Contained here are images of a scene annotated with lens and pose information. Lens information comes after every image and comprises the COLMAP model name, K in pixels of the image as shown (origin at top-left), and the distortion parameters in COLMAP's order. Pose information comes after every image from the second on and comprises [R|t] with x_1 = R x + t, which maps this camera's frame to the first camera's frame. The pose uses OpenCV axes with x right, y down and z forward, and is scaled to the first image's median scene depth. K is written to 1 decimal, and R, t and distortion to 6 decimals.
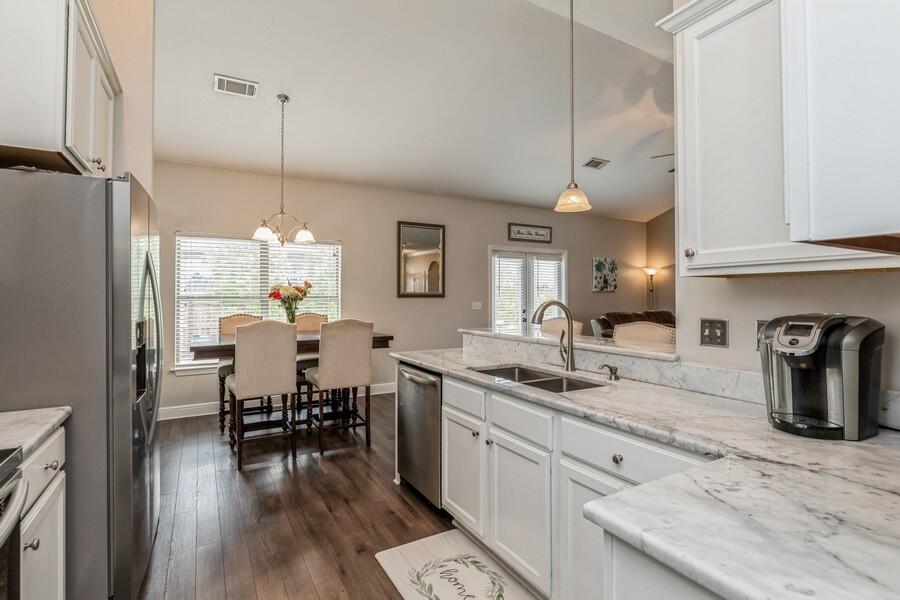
lens RADIAL K [[441.1, 0, 450.5], [0, 441.1, 294.5], [0, 0, 1]] dist [-0.000058, -0.000044]
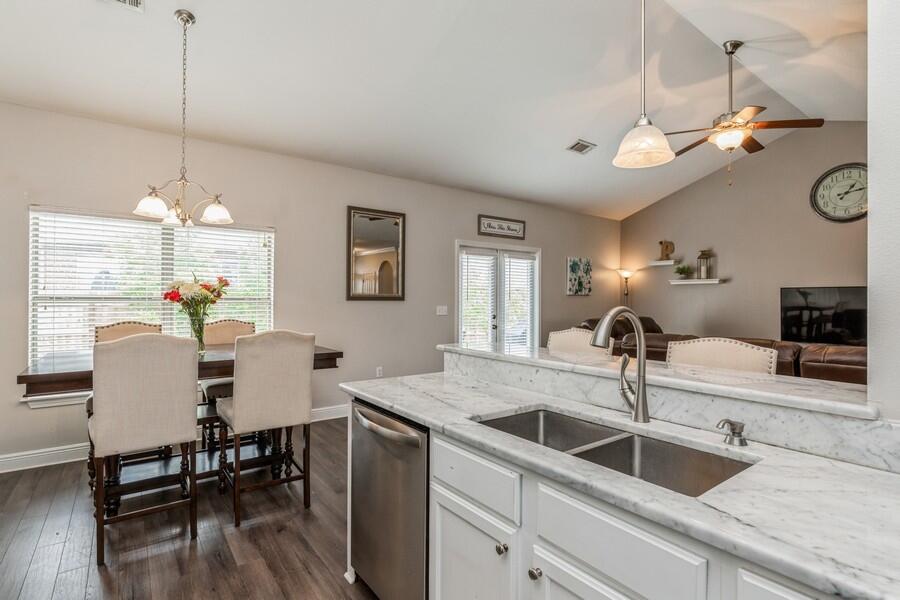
lens RADIAL K [[441.1, 0, 447.9], [0, 441.1, 302.1], [0, 0, 1]] dist [-0.000058, -0.000044]
pose [[0.993689, 0.006137, 0.112002, -0.030857], [-0.007309, 0.999923, 0.010055, 0.000792], [-0.111931, -0.010810, 0.993657, 0.198730]]
